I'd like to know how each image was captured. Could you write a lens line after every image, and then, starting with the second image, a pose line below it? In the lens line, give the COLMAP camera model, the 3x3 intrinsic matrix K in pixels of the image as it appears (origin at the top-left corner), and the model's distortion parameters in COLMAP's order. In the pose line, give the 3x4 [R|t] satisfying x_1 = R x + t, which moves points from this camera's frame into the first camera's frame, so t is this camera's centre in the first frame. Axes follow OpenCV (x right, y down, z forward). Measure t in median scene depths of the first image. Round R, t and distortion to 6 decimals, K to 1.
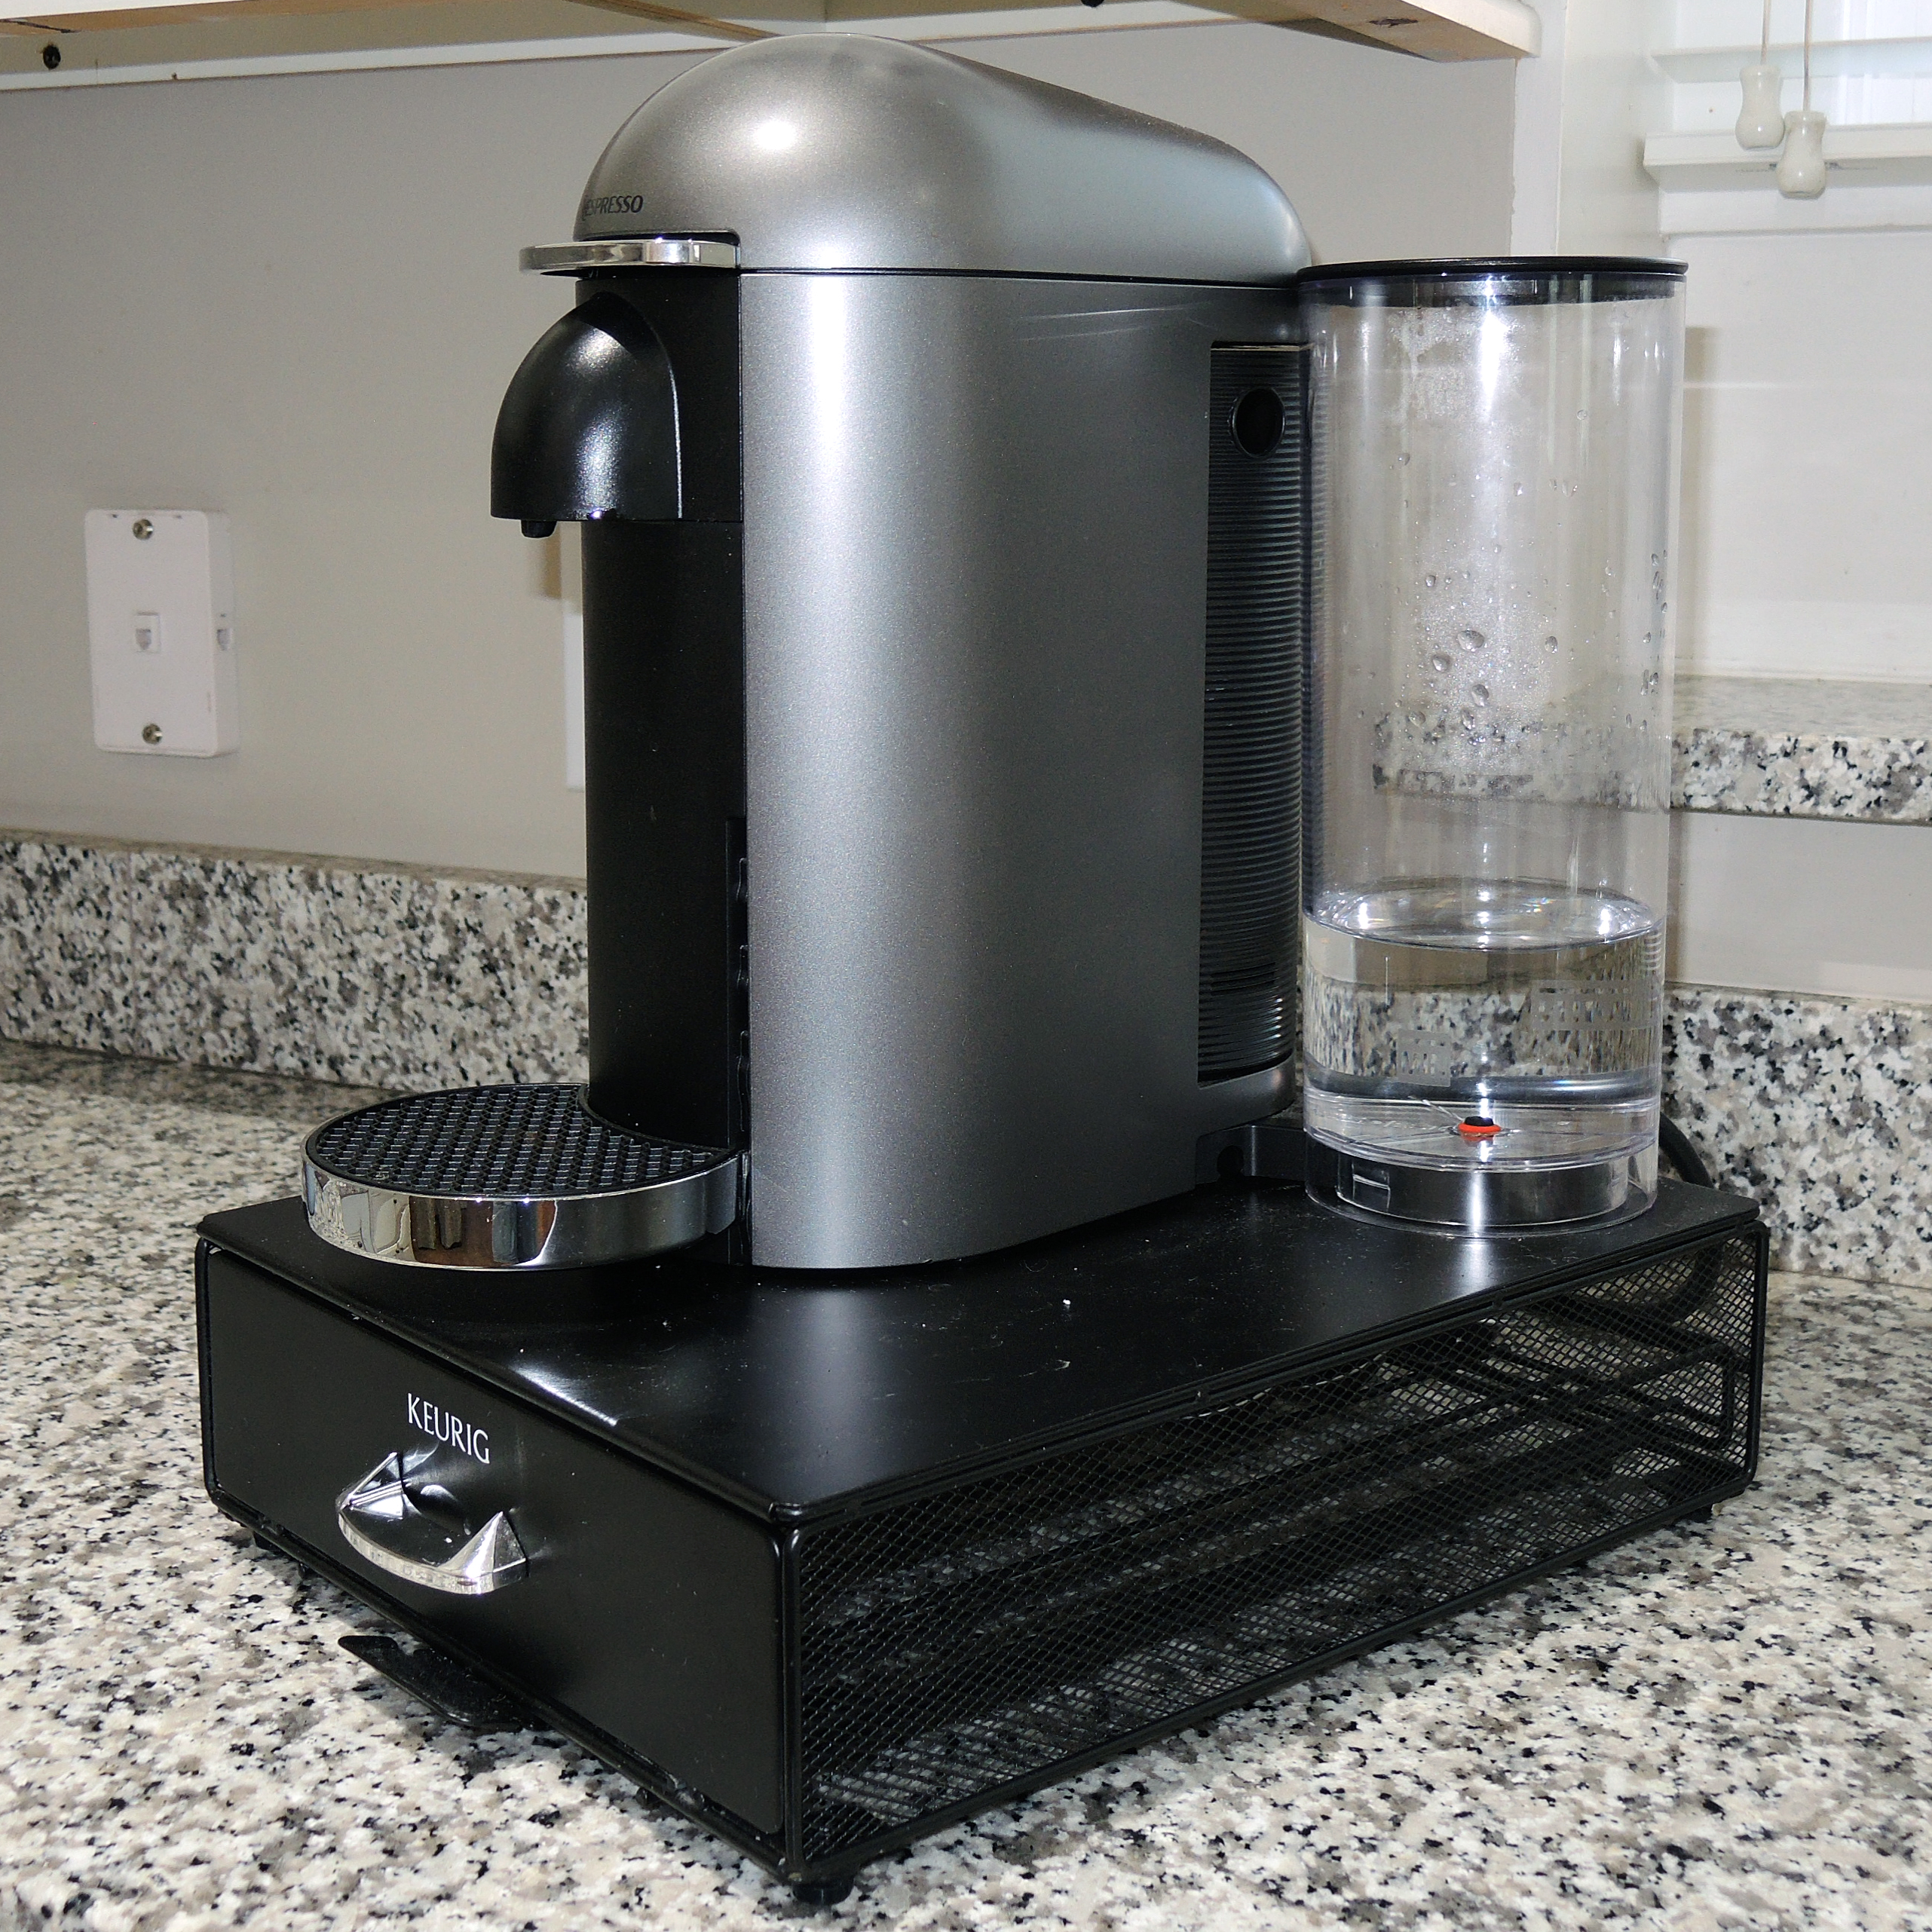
lens RADIAL K [[2829.7, 0, 906.7], [0, 2829.7, 961.9], [0, 0, 1]] dist [0.074544, 0.029843]
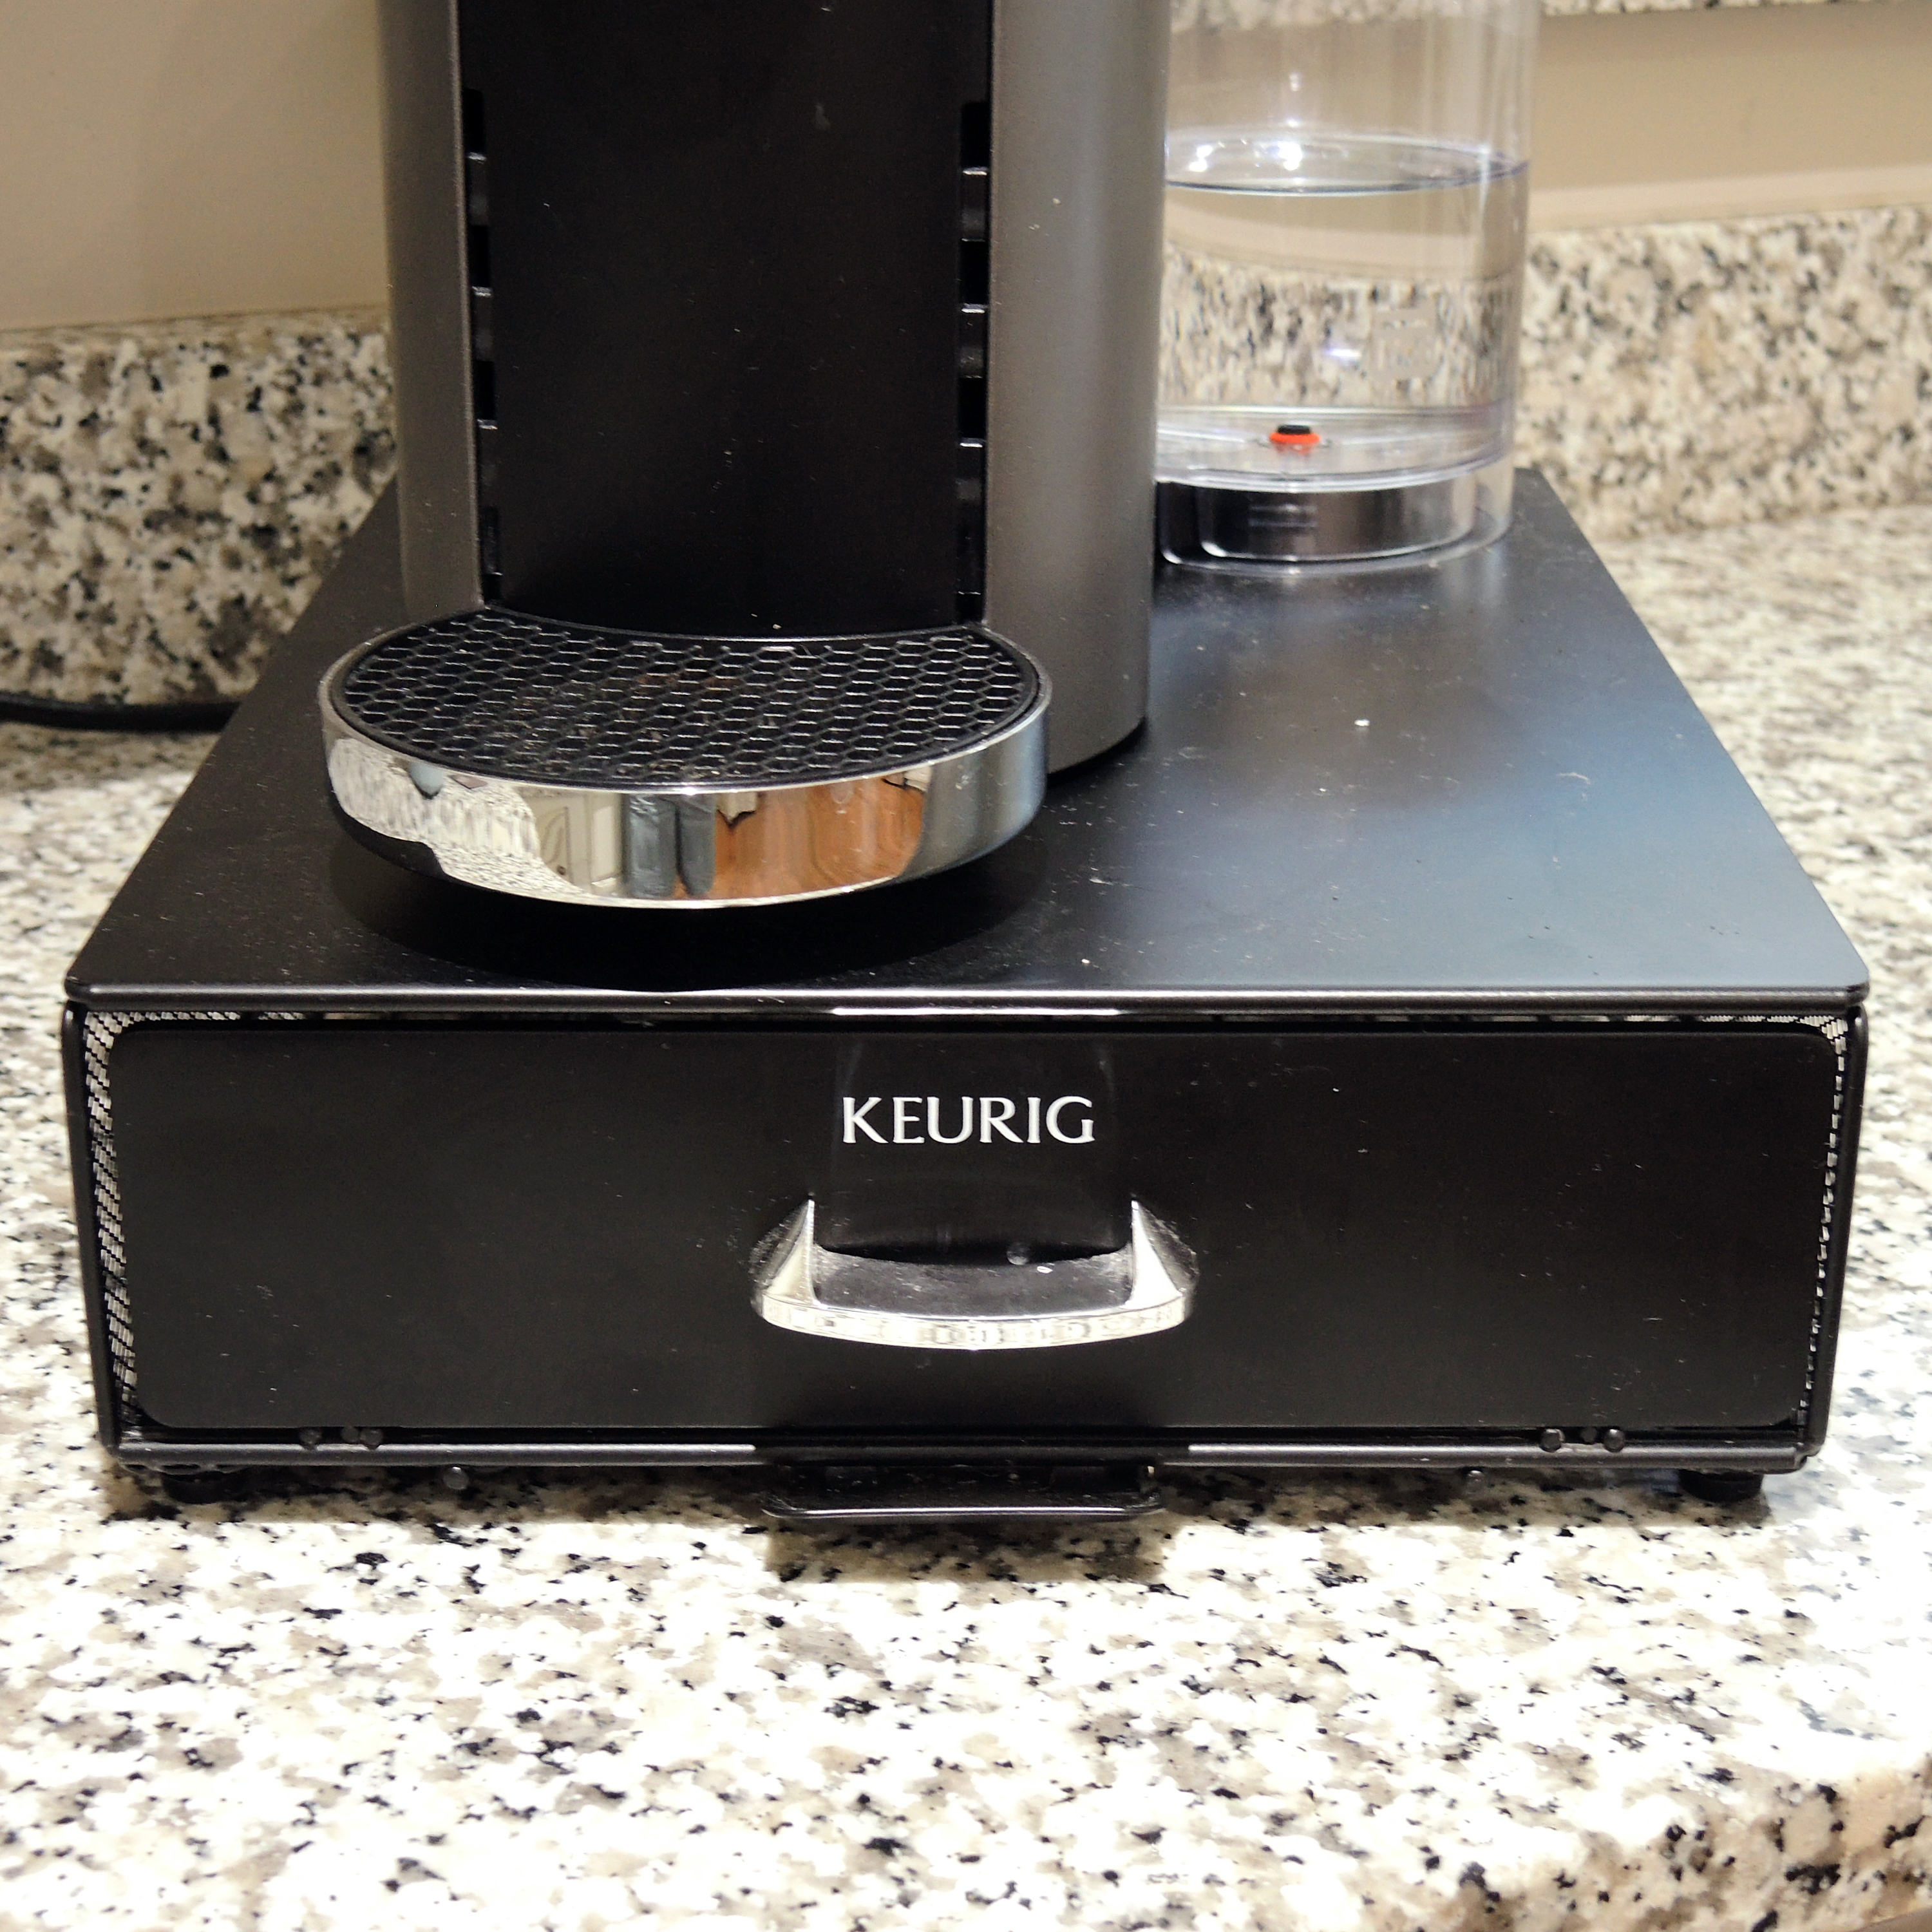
lens RADIAL K [[3411.1, 0, 966.0], [0, 3411.1, 966.0], [0, 0, 1]] dist [0.012150, -0.043707]
pose [[0.640429, -0.283288, 0.713862, -0.367902], [0.150685, 0.957768, 0.244895, -0.029302], [-0.753090, -0.049270, 0.656070, 0.265792]]
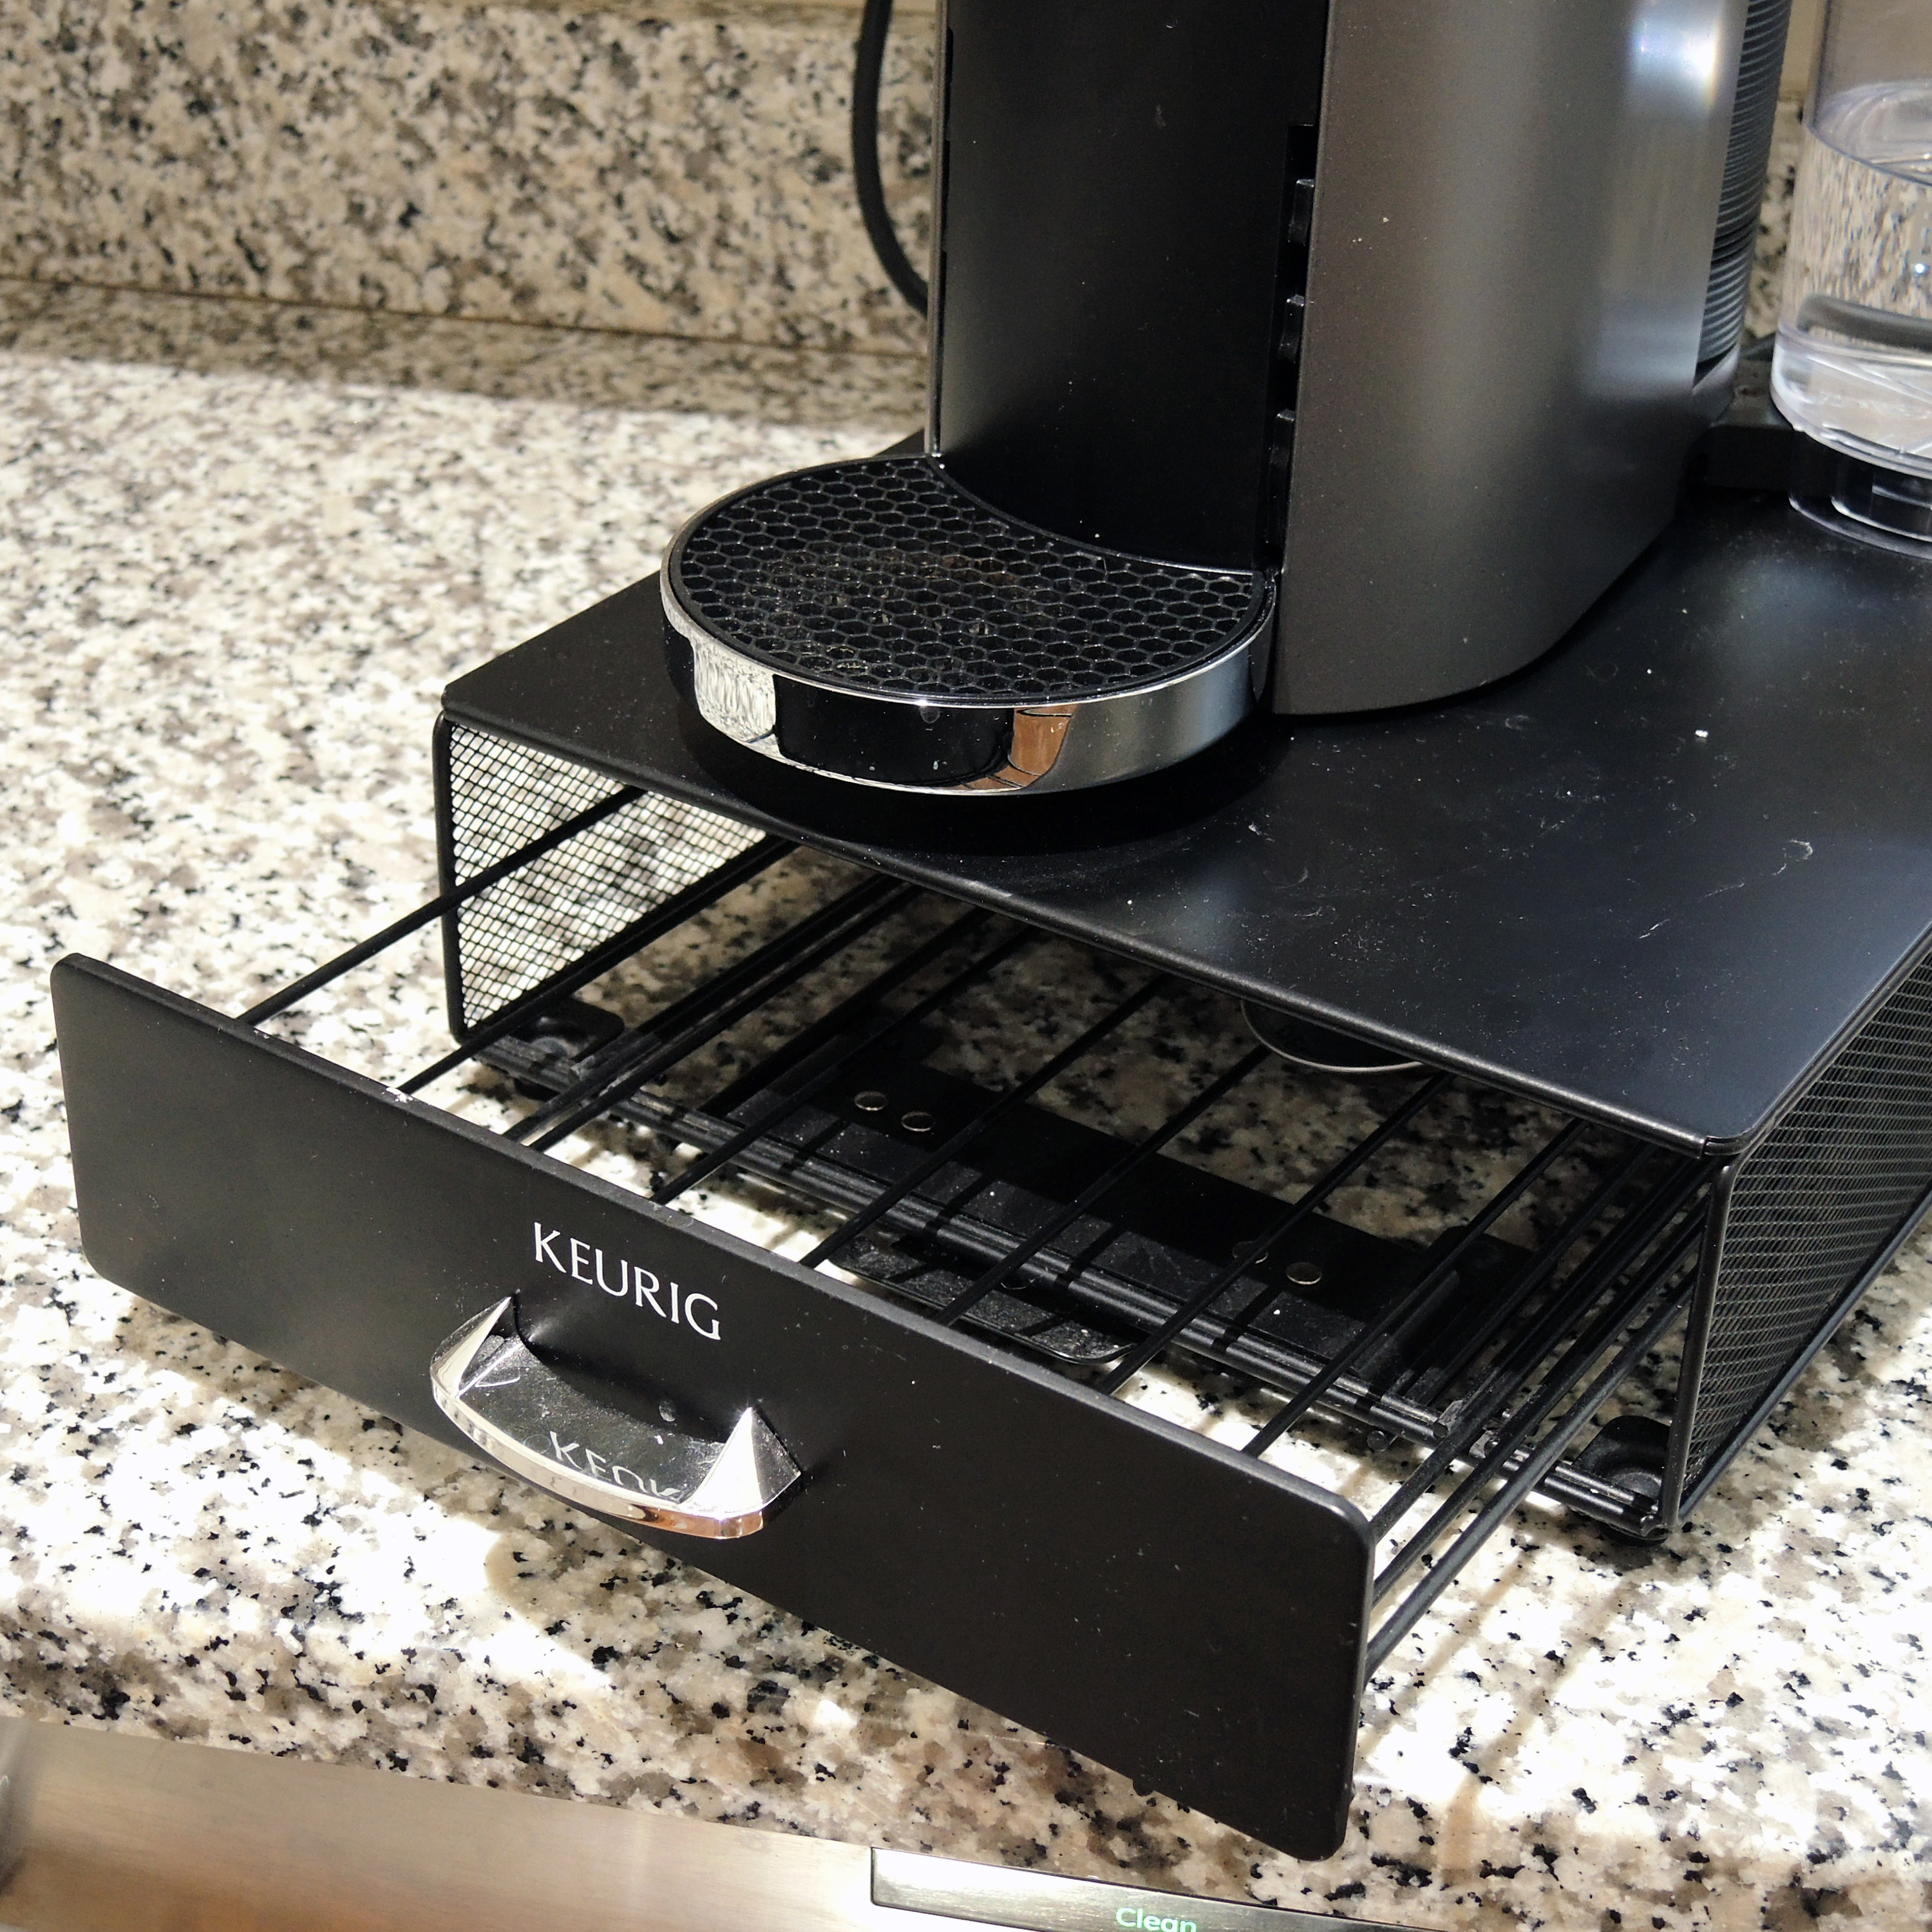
lens RADIAL K [[3411.1, 0, 966.0], [0, 3411.1, 966.0], [0, 0, 1]] dist [0.012150, -0.043707]
pose [[0.956817, -0.126297, 0.261821, -0.215112], [0.031364, 0.940280, 0.338953, -0.079631], [-0.288994, -0.316105, 0.903637, 0.102155]]
